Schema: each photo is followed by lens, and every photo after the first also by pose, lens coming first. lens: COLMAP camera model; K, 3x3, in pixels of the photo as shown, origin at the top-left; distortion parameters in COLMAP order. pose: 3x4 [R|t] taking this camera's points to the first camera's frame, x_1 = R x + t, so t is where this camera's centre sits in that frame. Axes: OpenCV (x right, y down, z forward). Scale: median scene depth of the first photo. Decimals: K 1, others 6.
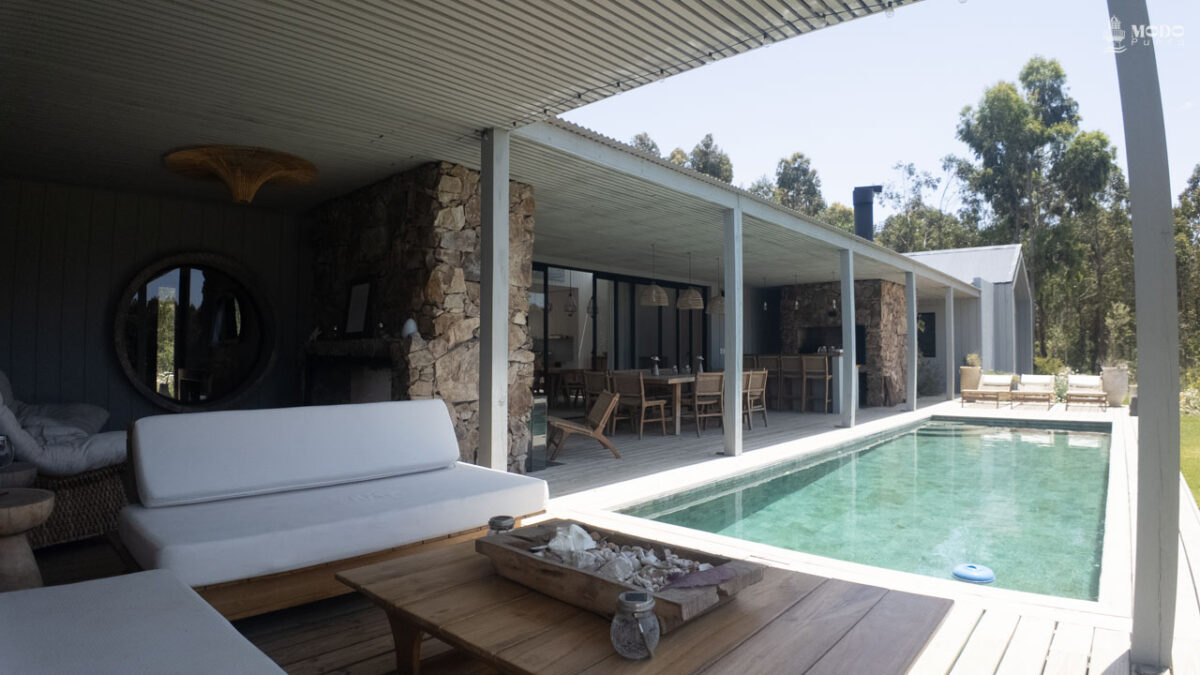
lens RADIAL K [[708.0, 0, 598.7], [0, 708.0, 334.7], [0, 0, 1]] dist [-0.007677, -0.009308]
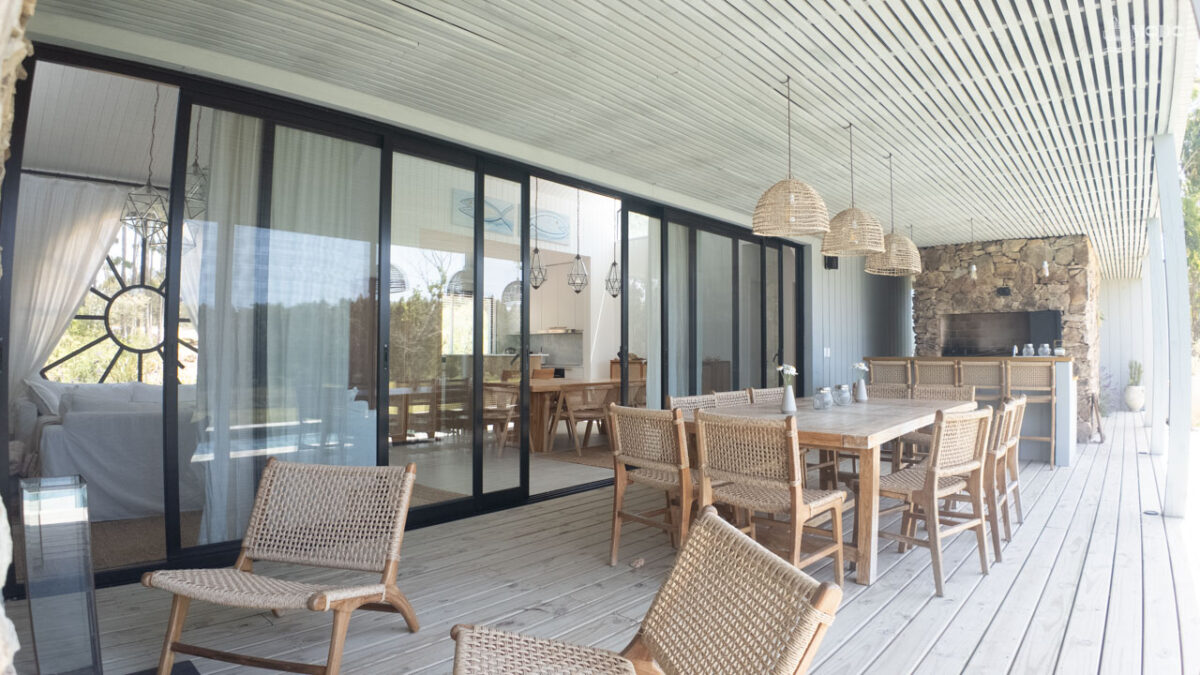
lens RADIAL K [[708.0, 0, 599.7], [0, 708.0, 330.9], [0, 0, 1]] dist [-0.007677, -0.009308]
pose [[0.999954, 0.001533, -0.009459, -0.017152], [-0.001606, 0.999968, -0.007794, 0.011177], [0.009447, 0.007809, 0.999925, 0.433462]]
